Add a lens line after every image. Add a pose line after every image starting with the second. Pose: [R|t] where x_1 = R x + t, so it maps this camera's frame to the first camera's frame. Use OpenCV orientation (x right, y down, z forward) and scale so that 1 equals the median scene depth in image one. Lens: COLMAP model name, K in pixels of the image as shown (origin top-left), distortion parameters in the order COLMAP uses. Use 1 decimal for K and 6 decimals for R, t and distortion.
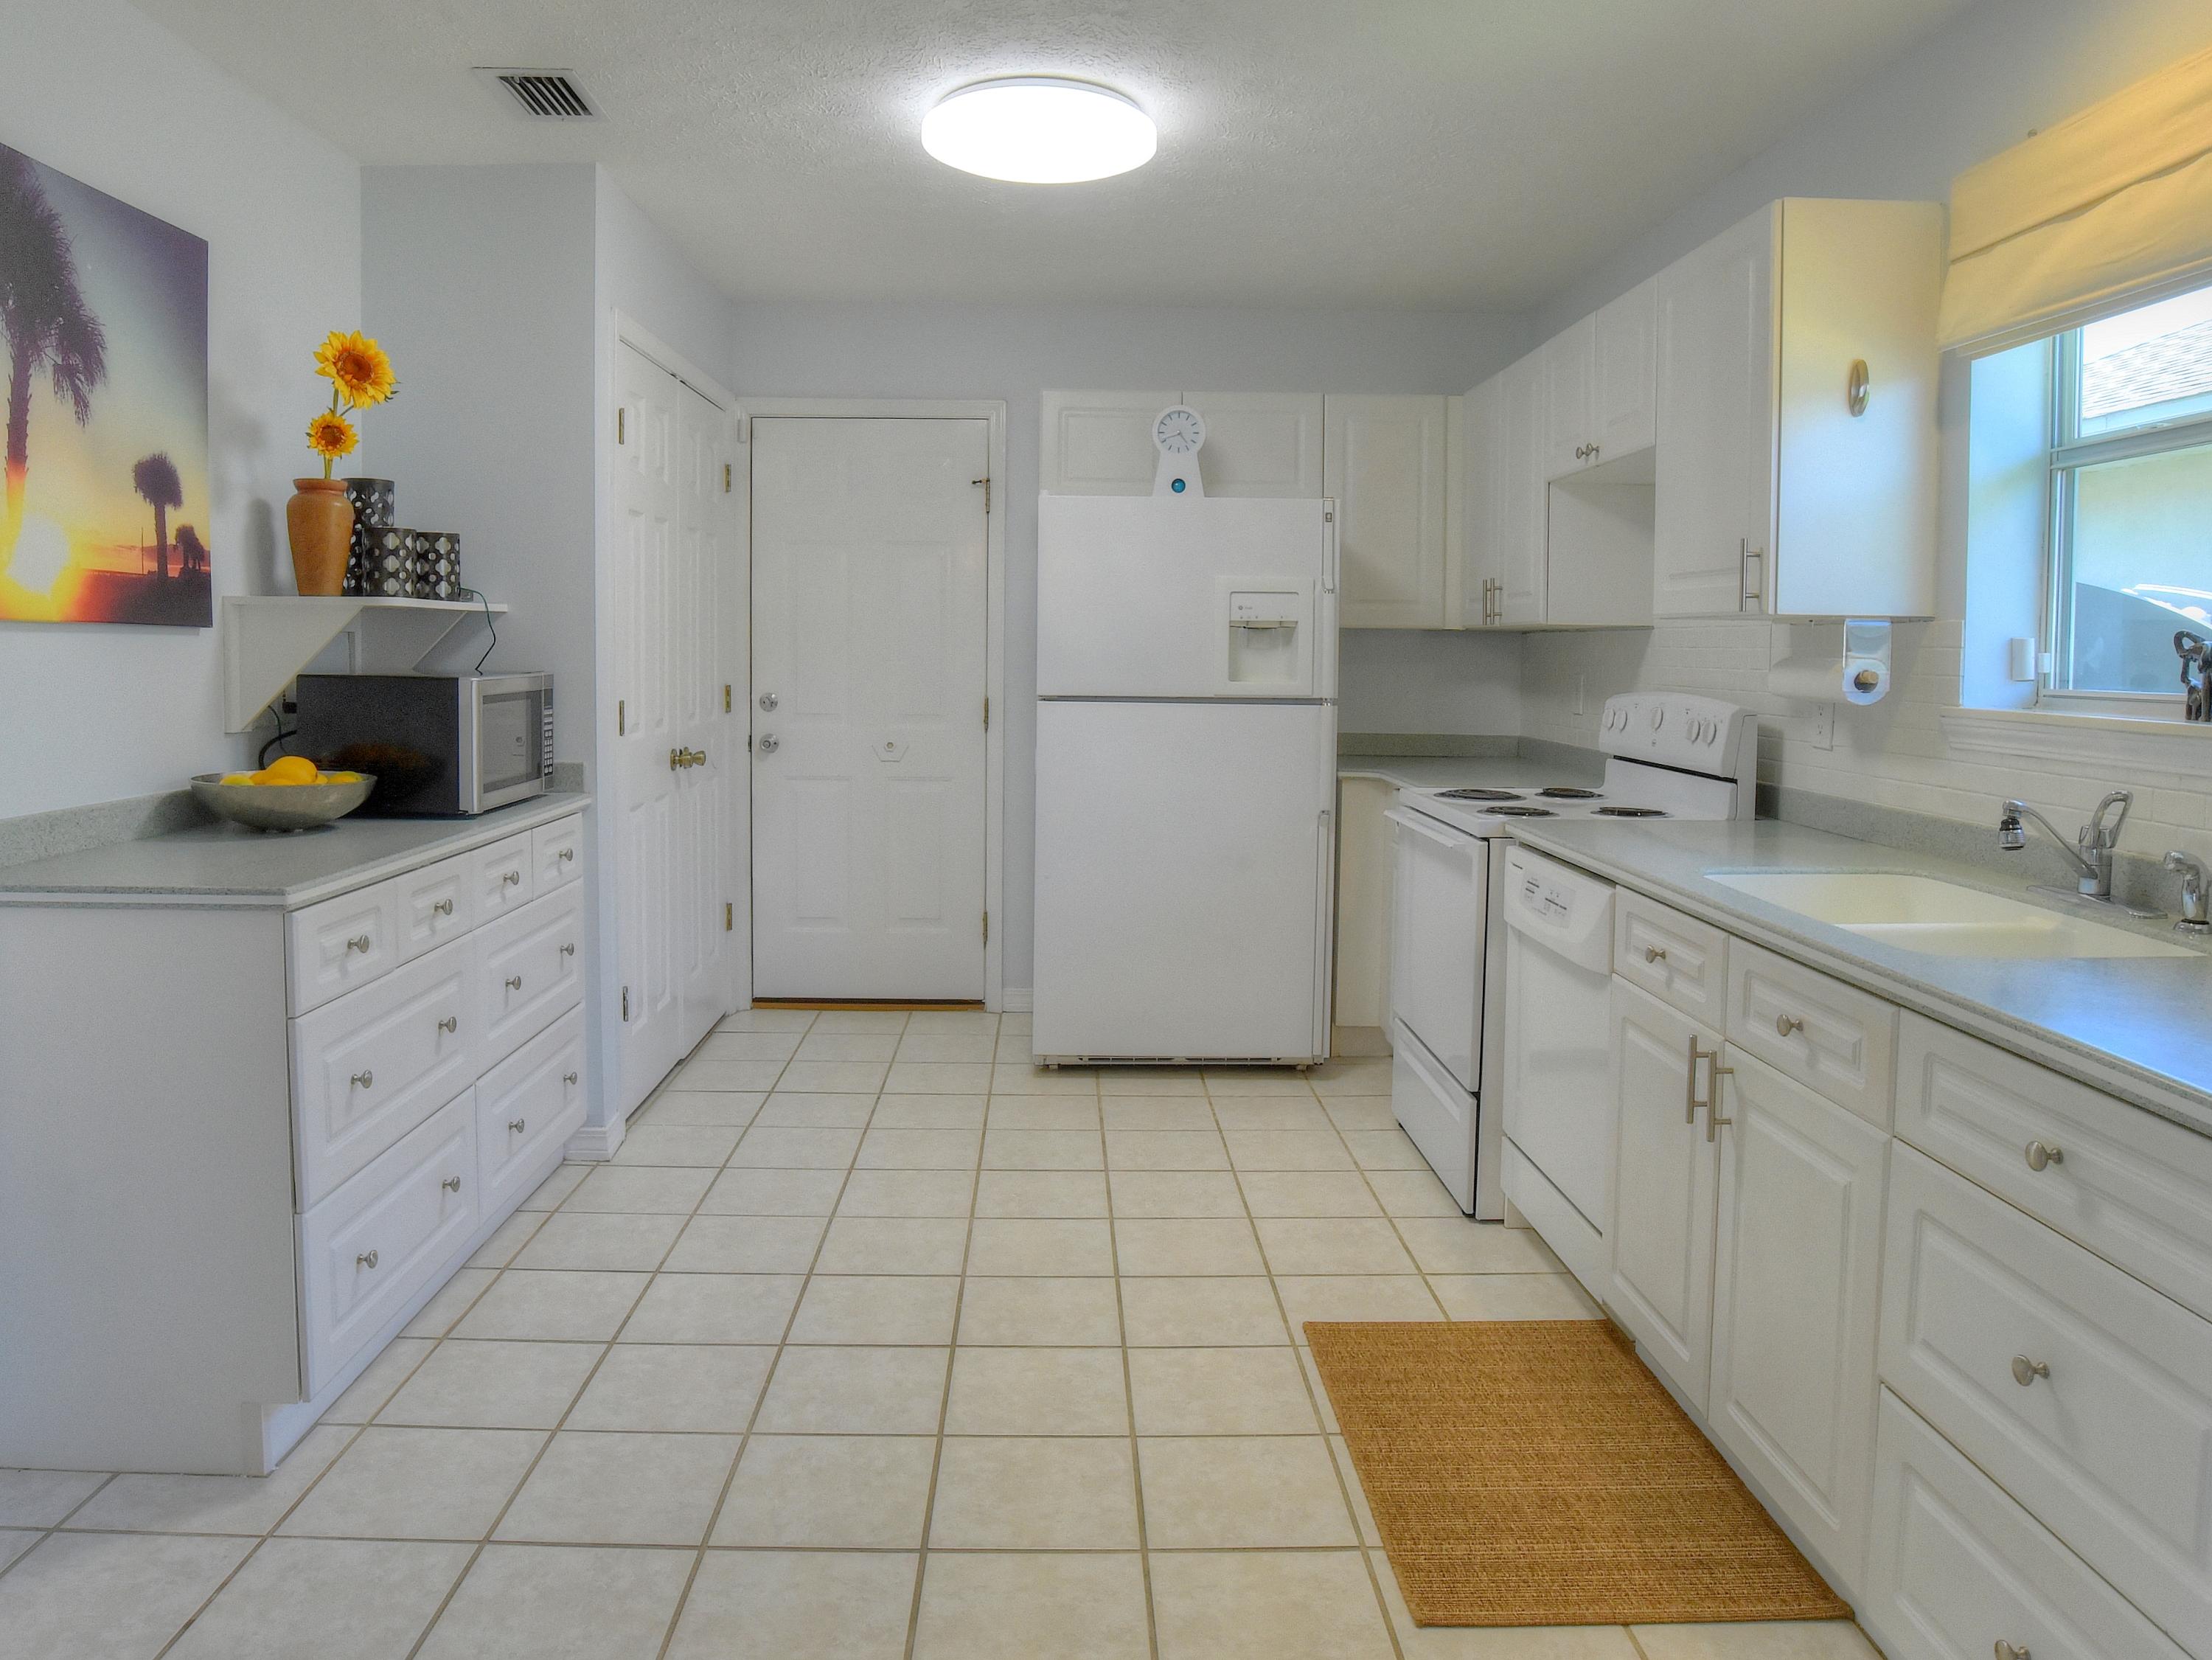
lens RADIAL K [[1503.8, 0, 1120.1], [0, 1503.8, 730.8], [0, 0, 1]] dist [-0.078302, 0.004003]
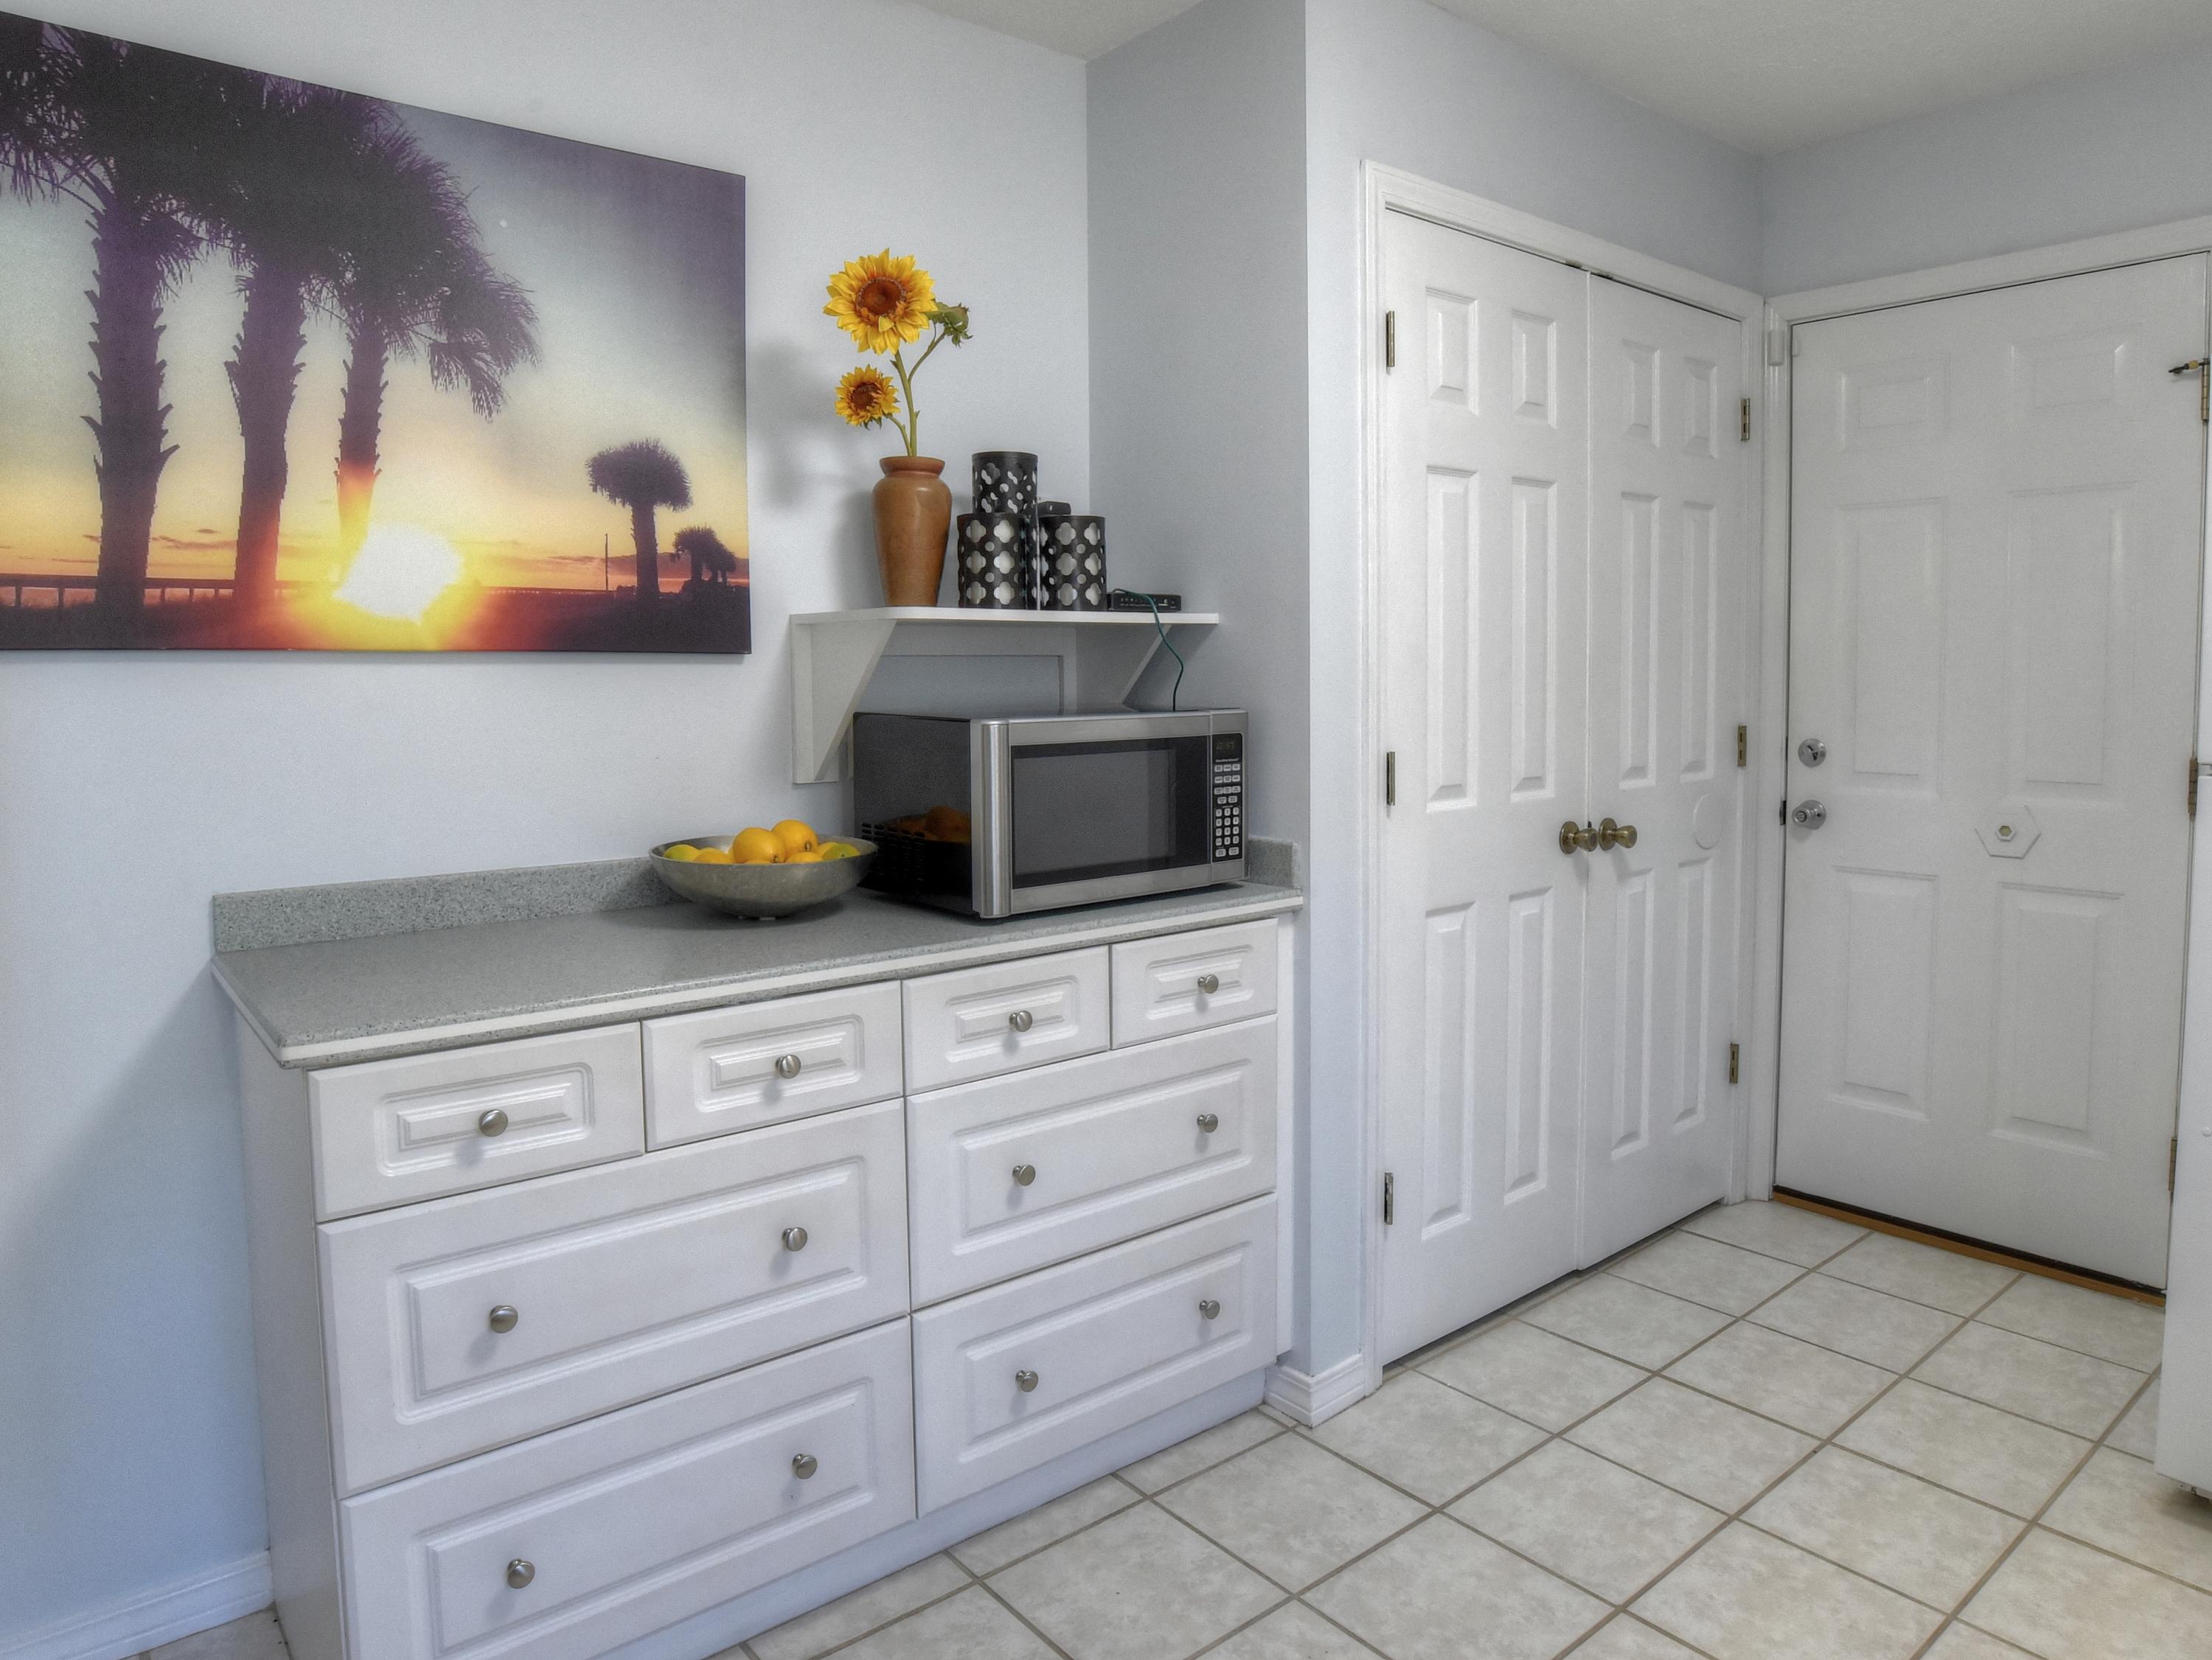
lens RADIAL K [[1449.6, 0, 1150.8], [0, 1449.6, 758.0], [0, 0, 1]] dist [-0.089157, 0.043113]
pose [[0.616478, 0.038804, -0.786415, 0.132968], [-0.032688, 0.999185, 0.023678, -0.036351], [0.786693, 0.011109, 0.617244, 0.632945]]
